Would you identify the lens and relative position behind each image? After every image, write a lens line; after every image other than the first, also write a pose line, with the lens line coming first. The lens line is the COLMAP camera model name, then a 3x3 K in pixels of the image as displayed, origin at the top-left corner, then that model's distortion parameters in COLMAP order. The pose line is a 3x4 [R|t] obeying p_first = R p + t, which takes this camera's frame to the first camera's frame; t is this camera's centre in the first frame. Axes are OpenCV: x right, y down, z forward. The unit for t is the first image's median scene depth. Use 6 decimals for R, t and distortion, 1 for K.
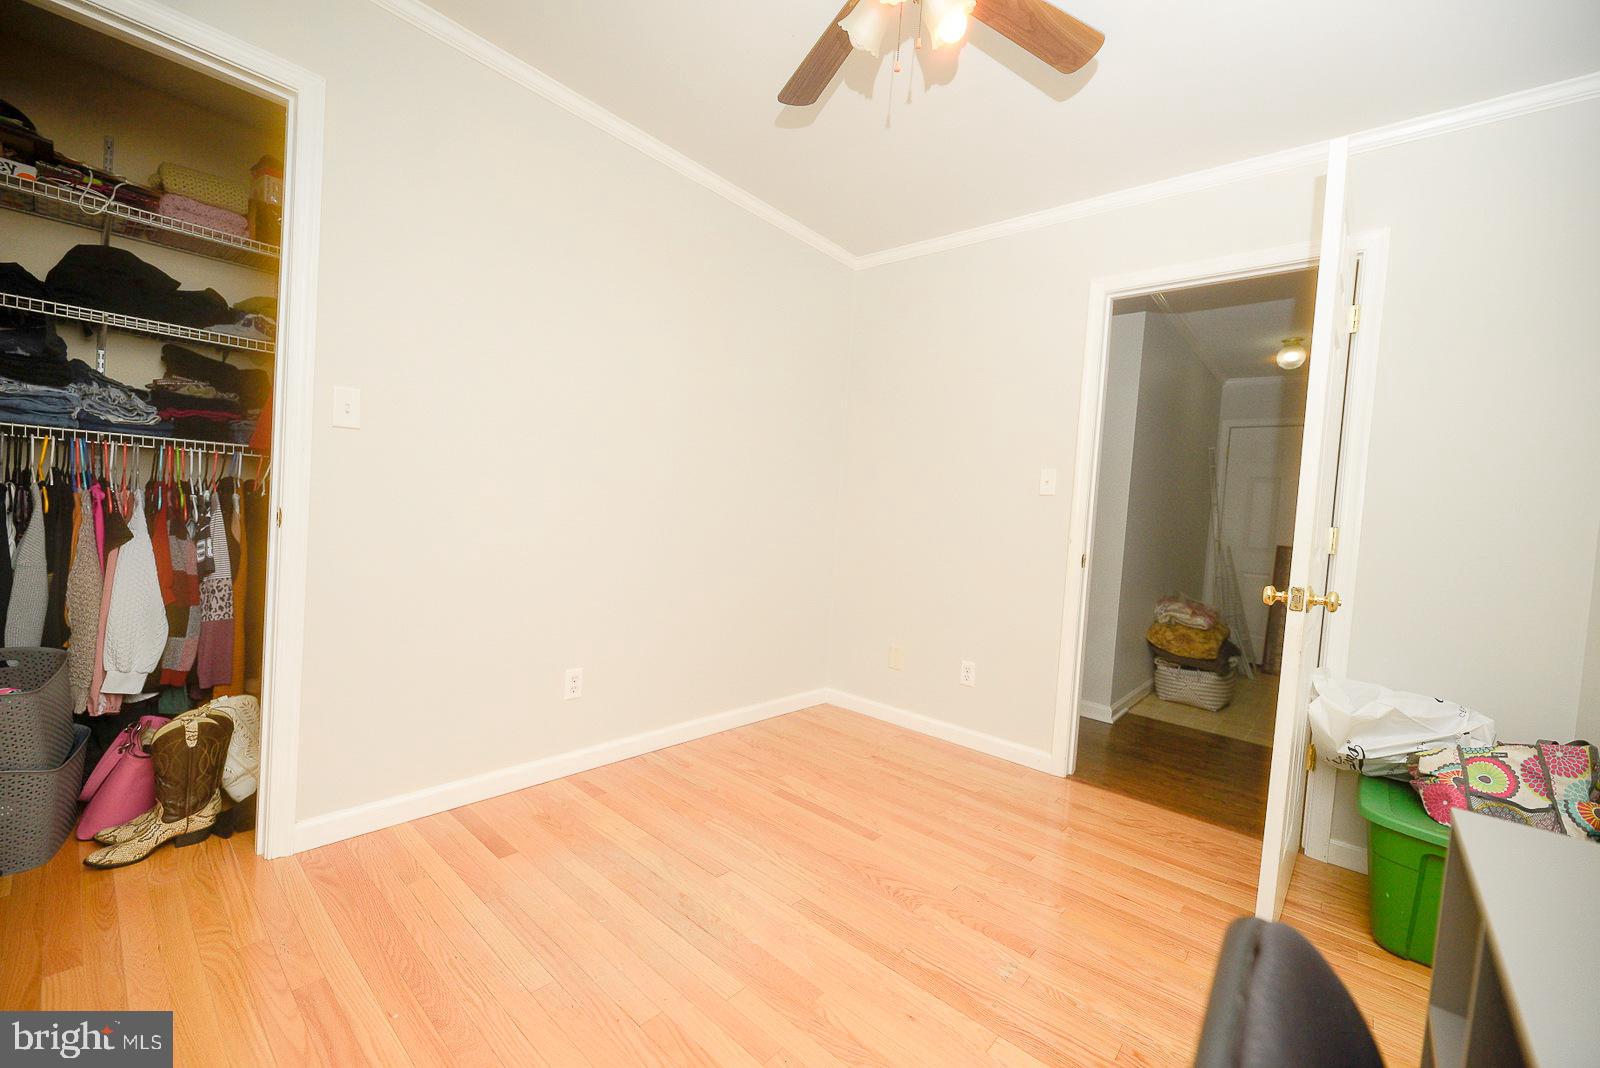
lens RADIAL K [[645.3, 0, 806.6], [0, 645.3, 535.8], [0, 0, 1]] dist [0.005637, -0.005408]
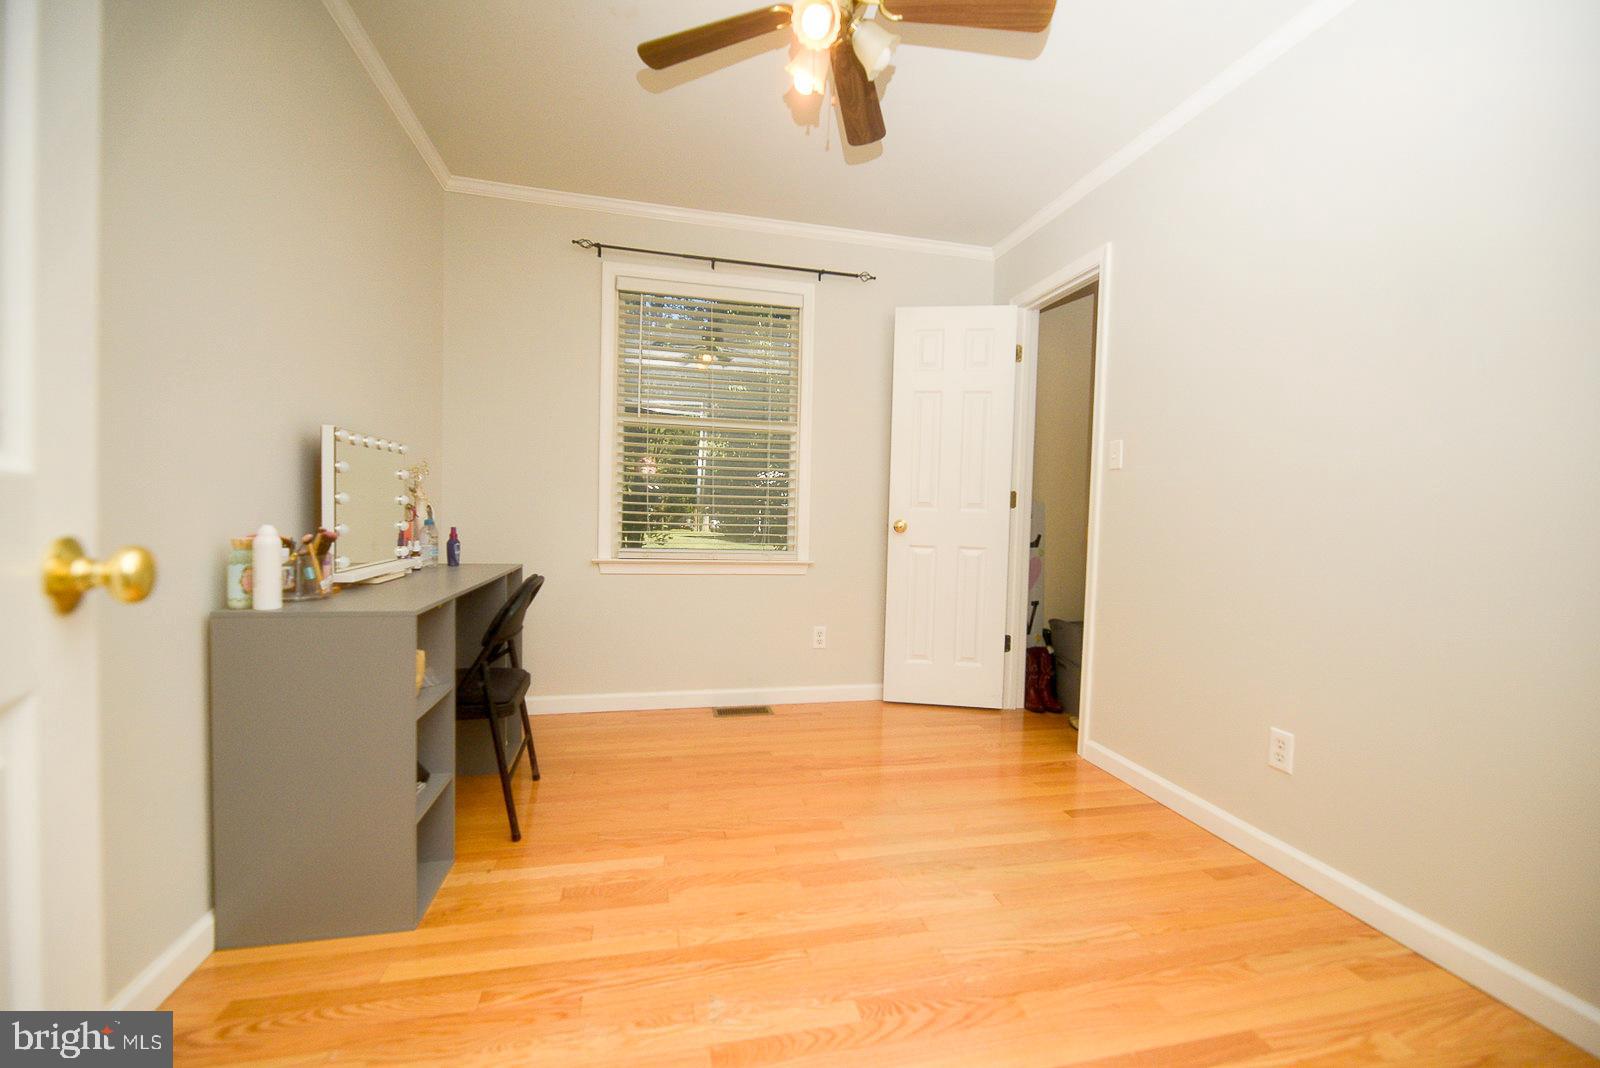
lens RADIAL K [[645.3, 0, 806.6], [0, 645.3, 535.8], [0, 0, 1]] dist [0.005637, -0.005408]
pose [[-0.585894, -0.056002, -0.808451, 0.881712], [-0.099240, 0.995059, 0.002992, 0.042182], [0.804289, 0.081983, -0.588556, 1.418392]]
